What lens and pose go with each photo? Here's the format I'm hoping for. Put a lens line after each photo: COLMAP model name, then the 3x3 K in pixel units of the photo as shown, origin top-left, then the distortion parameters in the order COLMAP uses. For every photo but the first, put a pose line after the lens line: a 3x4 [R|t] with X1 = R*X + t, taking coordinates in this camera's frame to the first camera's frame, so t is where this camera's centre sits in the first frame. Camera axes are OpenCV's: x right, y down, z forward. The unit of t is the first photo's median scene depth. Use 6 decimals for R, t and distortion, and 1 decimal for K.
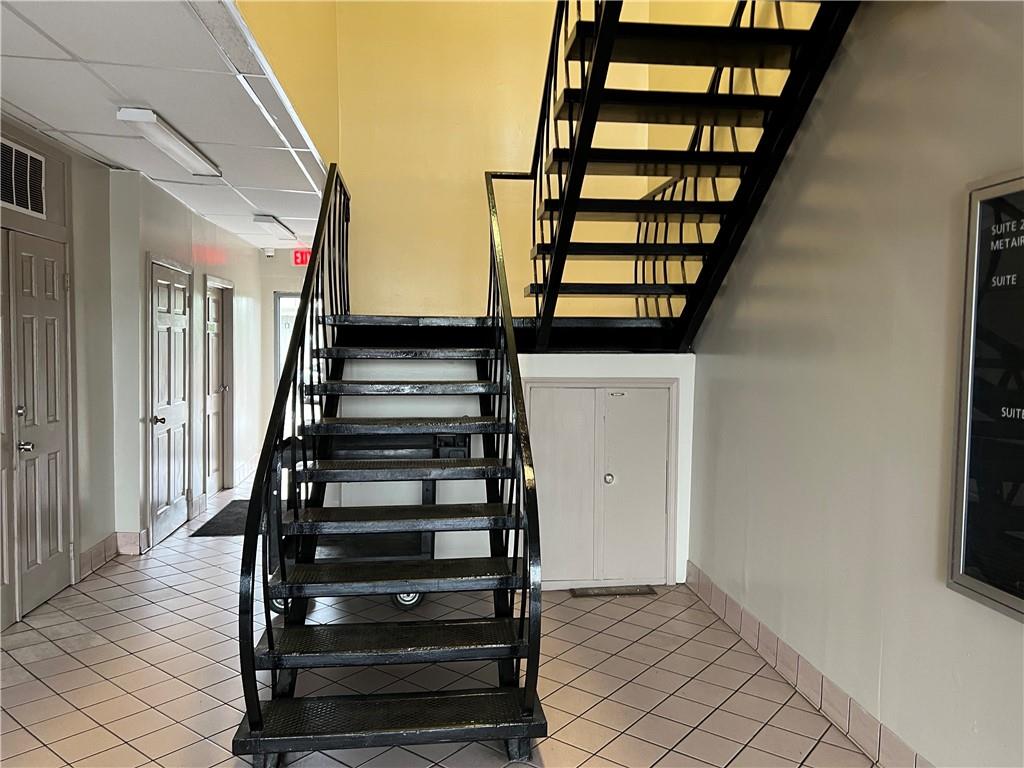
lens RADIAL K [[771.4, 0, 516.5], [0, 771.4, 380.4], [0, 0, 1]] dist [0.085729, -0.001532]
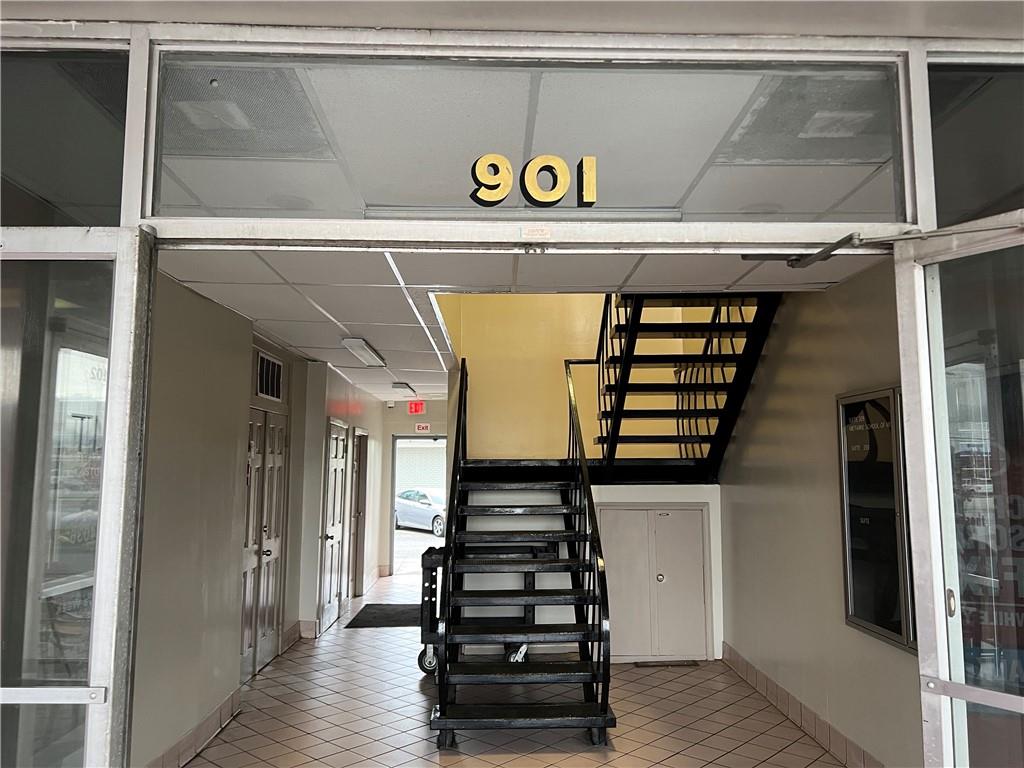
lens RADIAL K [[771.4, 0, 516.5], [0, 771.4, 380.4], [0, 0, 1]] dist [0.085729, -0.001532]
pose [[0.995856, -0.023518, -0.087856, -0.004295], [0.009156, 0.987007, -0.160419, 0.002167], [0.090487, 0.158950, 0.983131, -0.451770]]
